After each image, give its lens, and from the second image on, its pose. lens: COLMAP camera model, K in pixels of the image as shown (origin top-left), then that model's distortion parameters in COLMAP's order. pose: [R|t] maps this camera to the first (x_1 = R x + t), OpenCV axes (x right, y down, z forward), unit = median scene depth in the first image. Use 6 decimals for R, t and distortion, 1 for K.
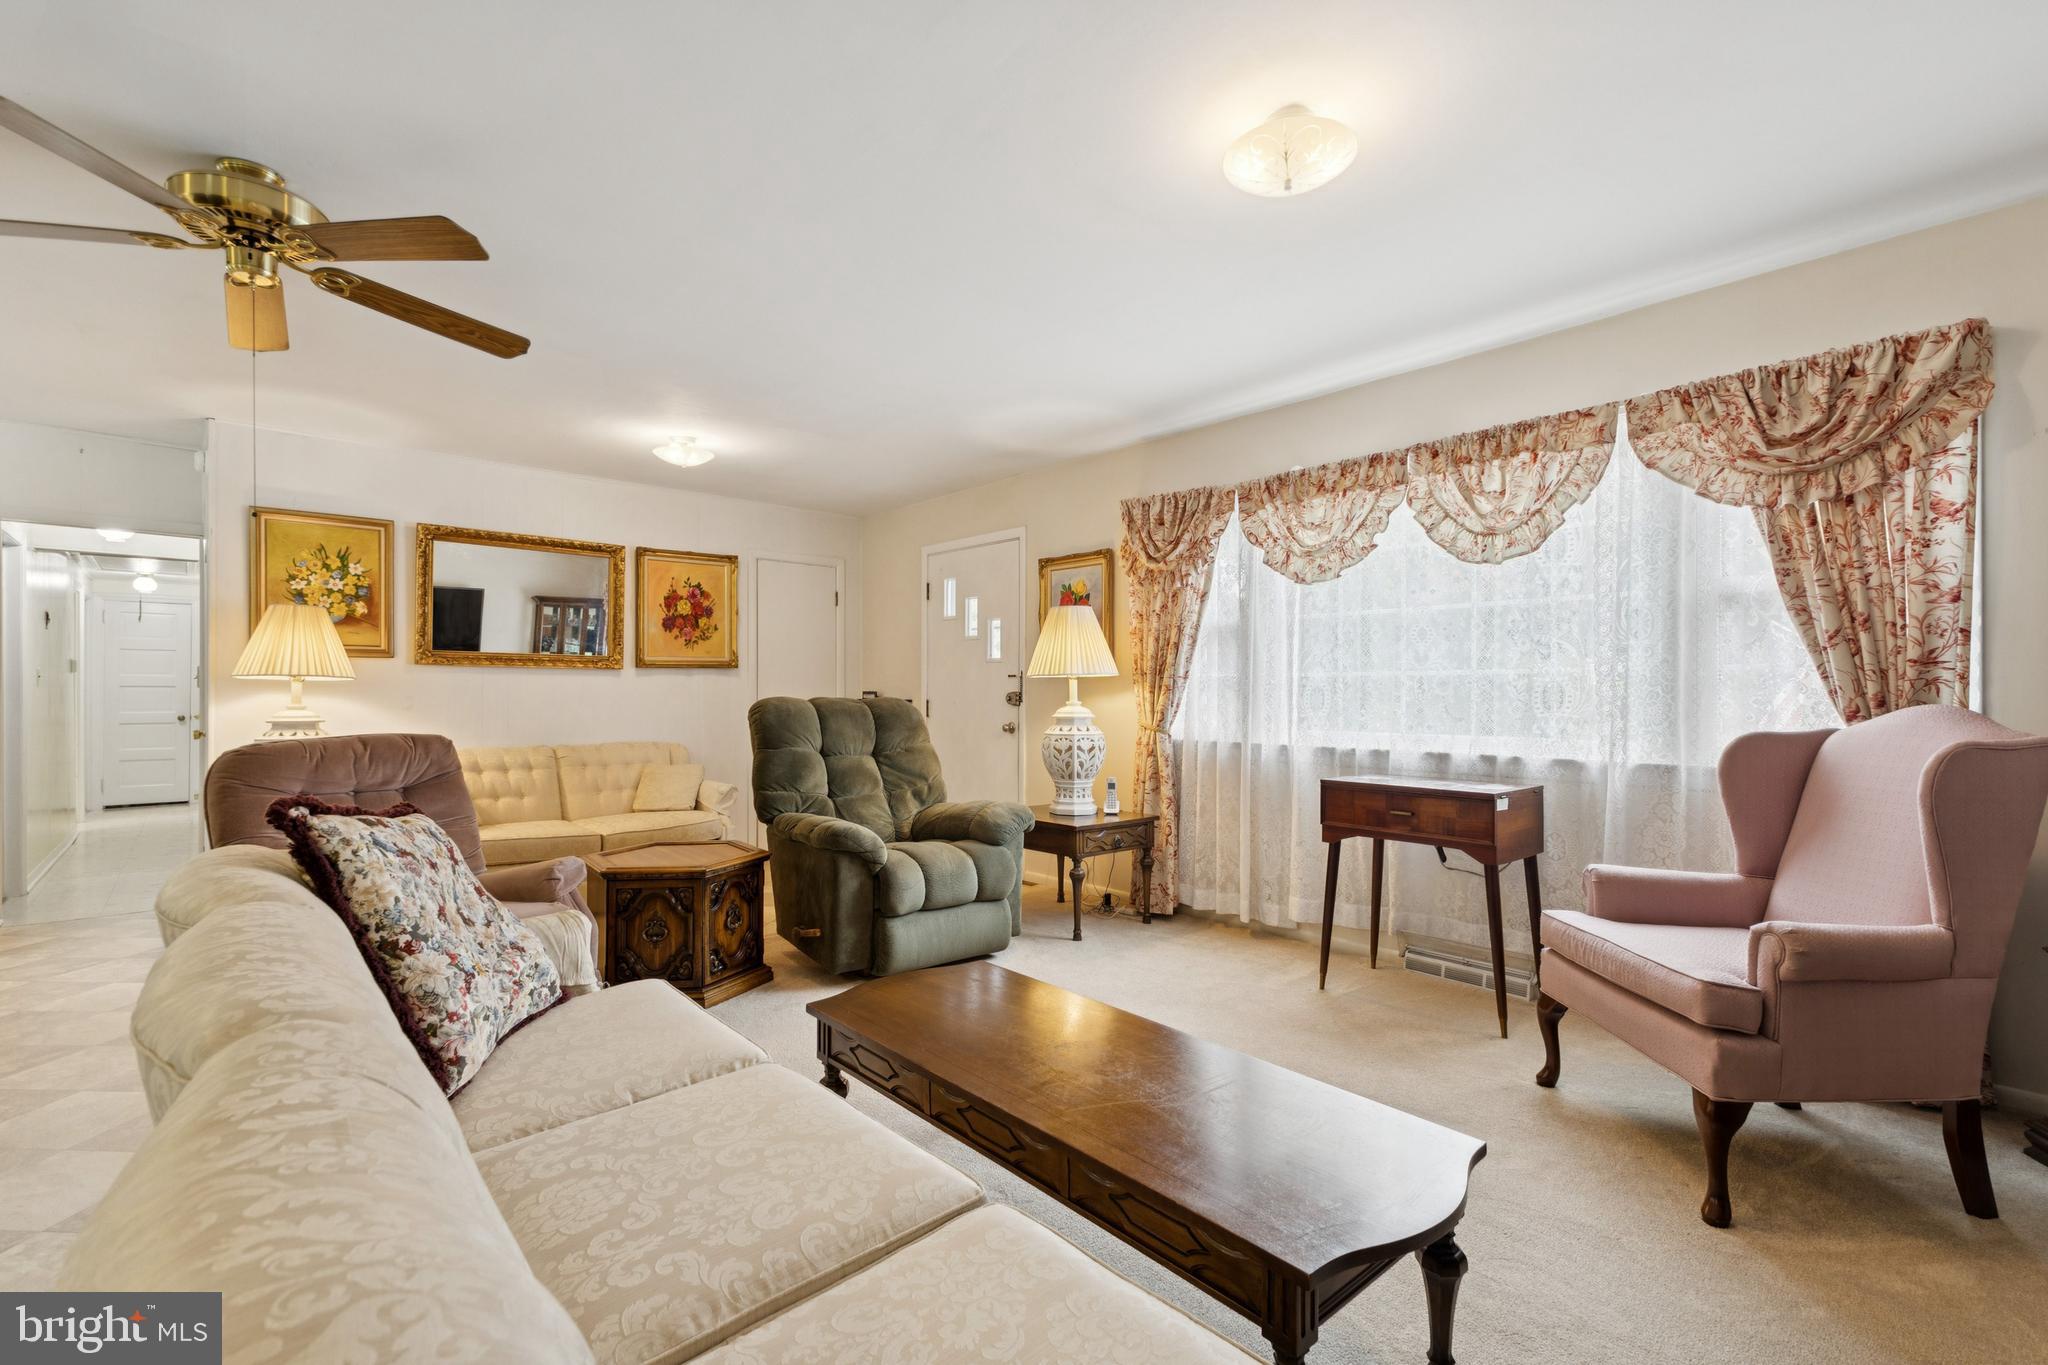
lens RADIAL K [[899.2, 0, 1035.1], [0, 899.2, 690.0], [0, 0, 1]] dist [0.020311, -0.006364]
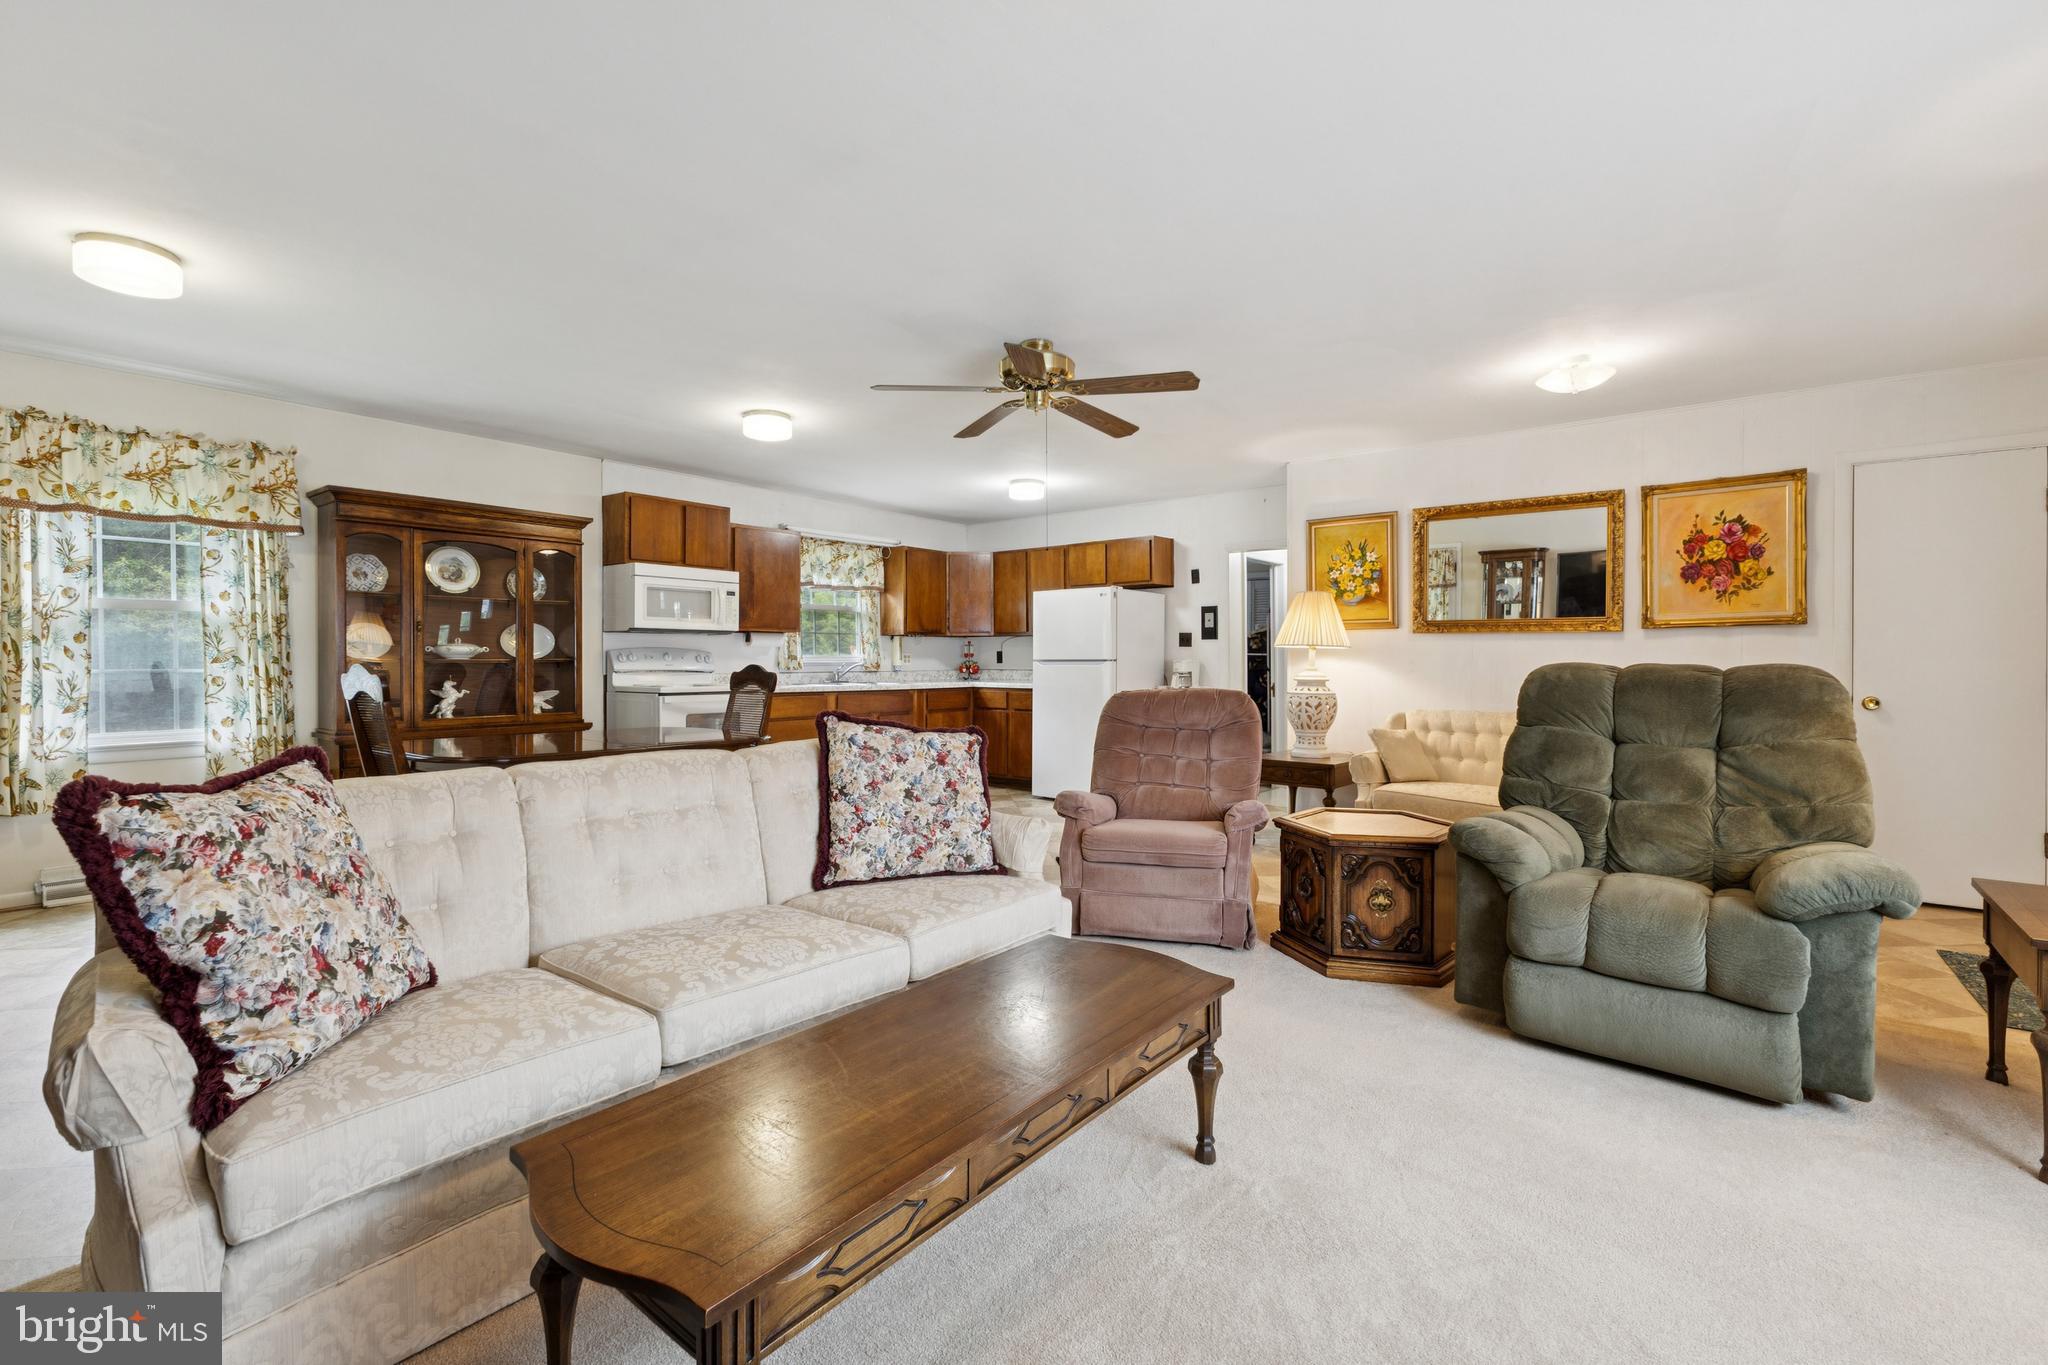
lens RADIAL K [[899.2, 0, 1026.5], [0, 899.2, 664.5], [0, 0, 1]] dist [0.020311, -0.006364]
pose [[0.171529, 0.005746, -0.985162, 0.447706], [0.002264, 0.999978, 0.006227, 0.003346], [0.985177, -0.003299, 0.171512, 0.414092]]
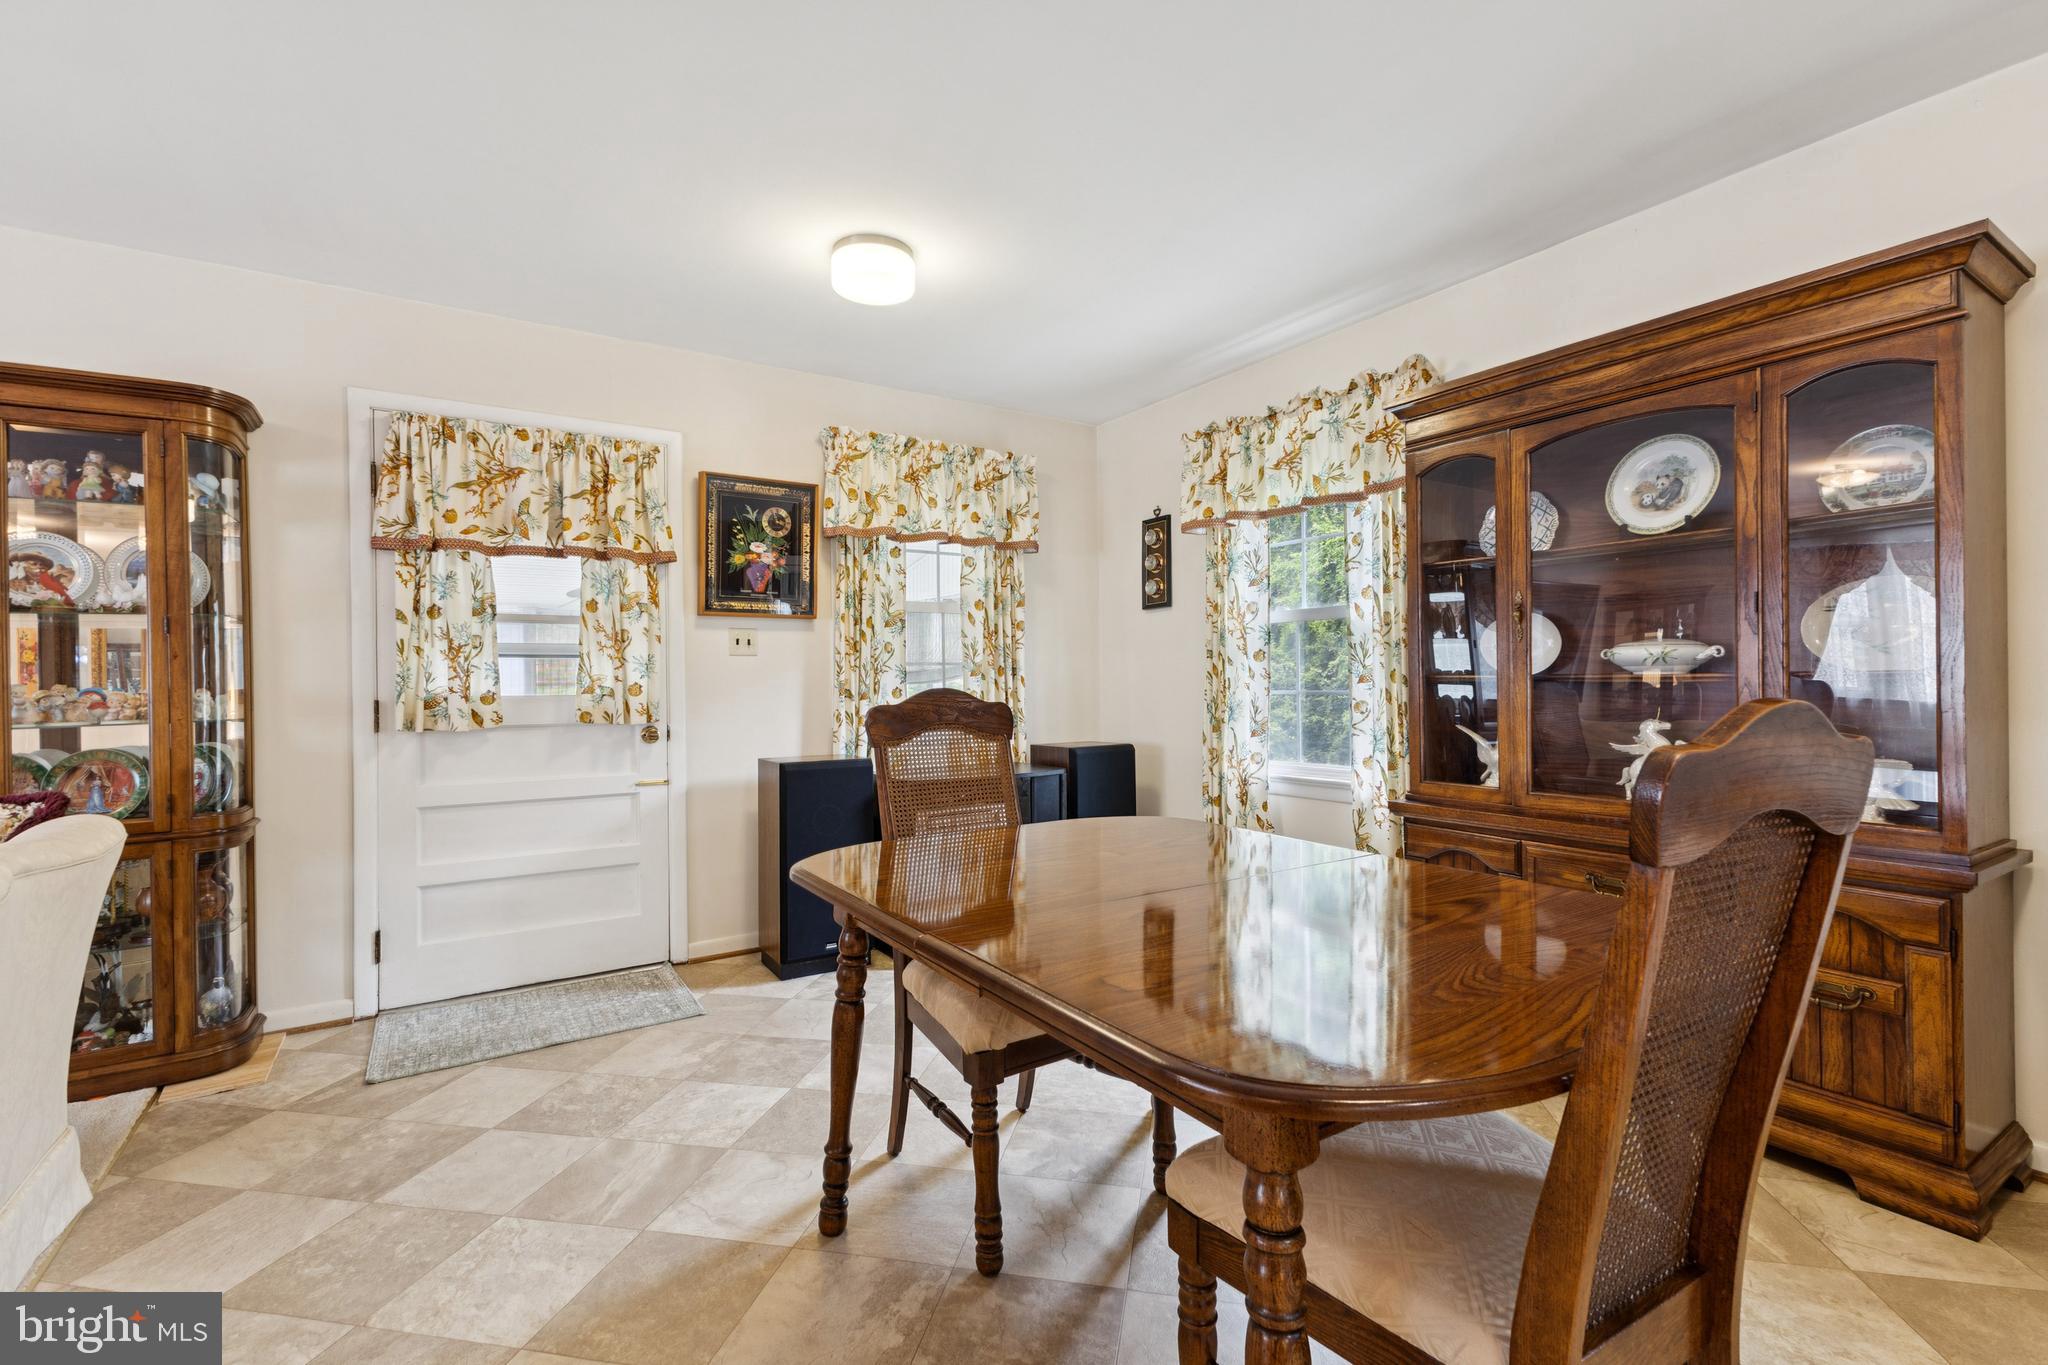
lens RADIAL K [[899.2, 0, 1010.7], [0, 899.2, 677.1], [0, 0, 1]] dist [0.020311, -0.006364]
pose [[-0.987091, 0.011203, 0.159768, -0.684091], [0.010449, 0.999930, -0.005554, 0.002618], [-0.159820, -0.003813, -0.987139, 0.506112]]
